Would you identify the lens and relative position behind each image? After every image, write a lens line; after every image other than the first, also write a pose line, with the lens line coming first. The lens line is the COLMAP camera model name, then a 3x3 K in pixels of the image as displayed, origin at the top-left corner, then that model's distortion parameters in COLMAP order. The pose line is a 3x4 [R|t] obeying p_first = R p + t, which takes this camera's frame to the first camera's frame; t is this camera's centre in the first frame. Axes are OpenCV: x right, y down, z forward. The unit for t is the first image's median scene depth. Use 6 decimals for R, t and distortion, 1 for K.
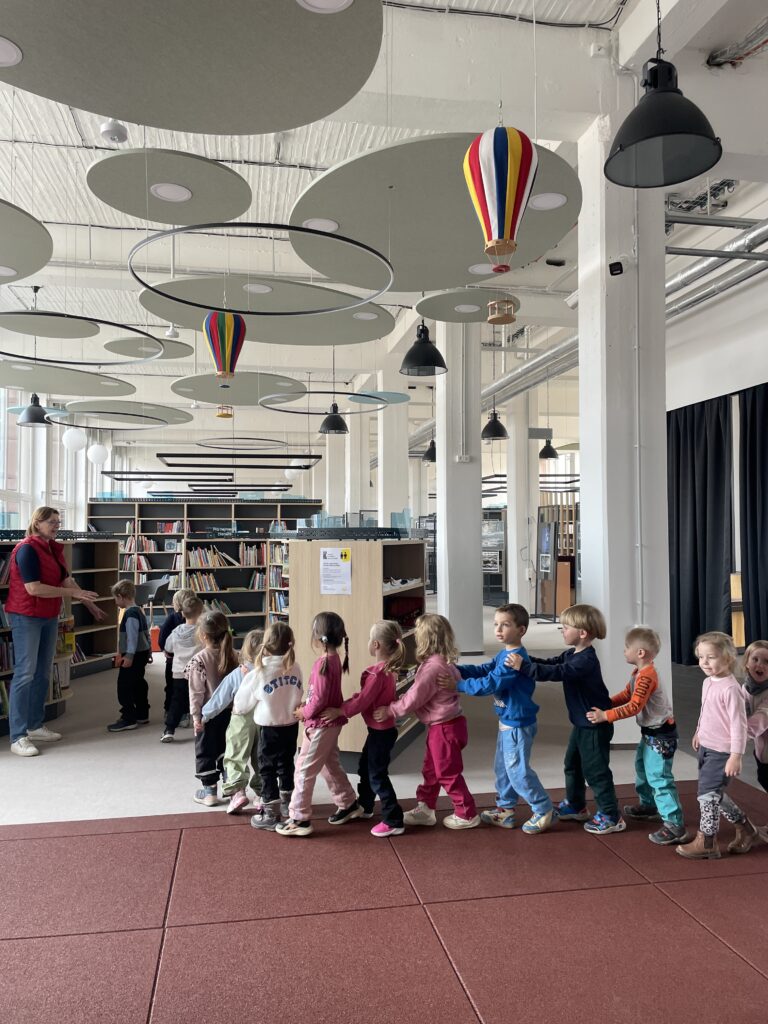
lens RADIAL K [[790.9, 0, 385.3], [0, 790.9, 513.3], [0, 0, 1]] dist [0.046294, -0.001258]
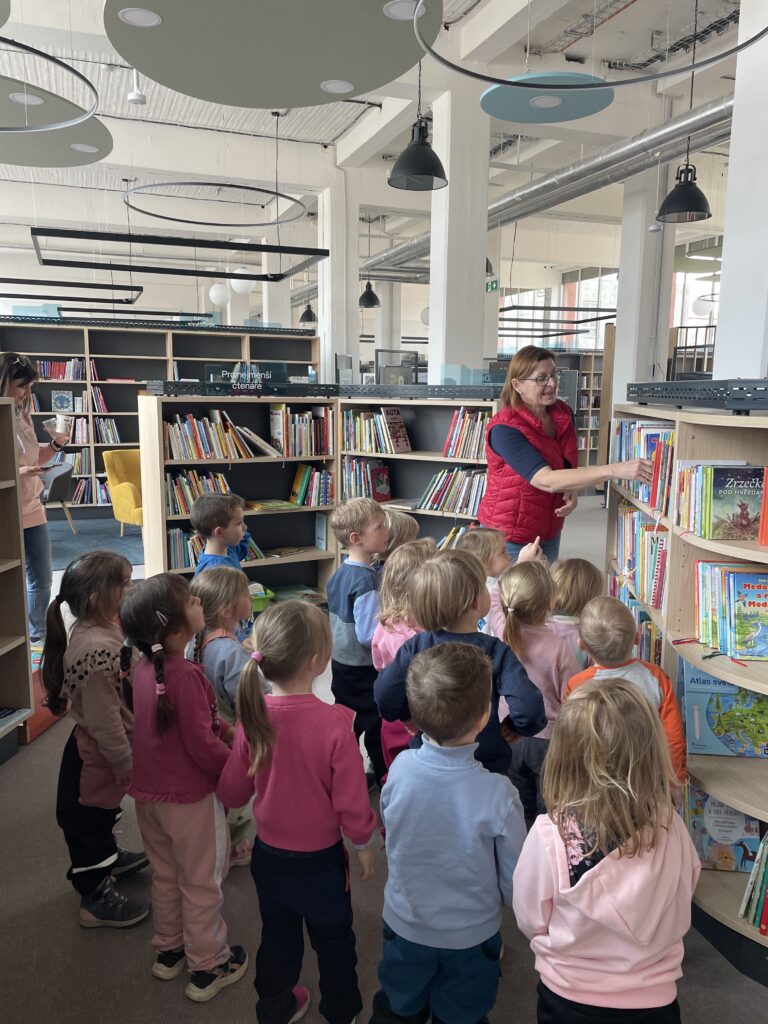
lens RADIAL K [[790.9, 0, 382.7], [0, 790.9, 511.1], [0, 0, 1]] dist [0.046294, -0.001258]
pose [[0.983797, -0.013782, 0.178753, -0.206101], [-0.019037, 0.983374, 0.180589, 0.013240], [-0.178270, -0.181066, 0.967179, 0.535122]]
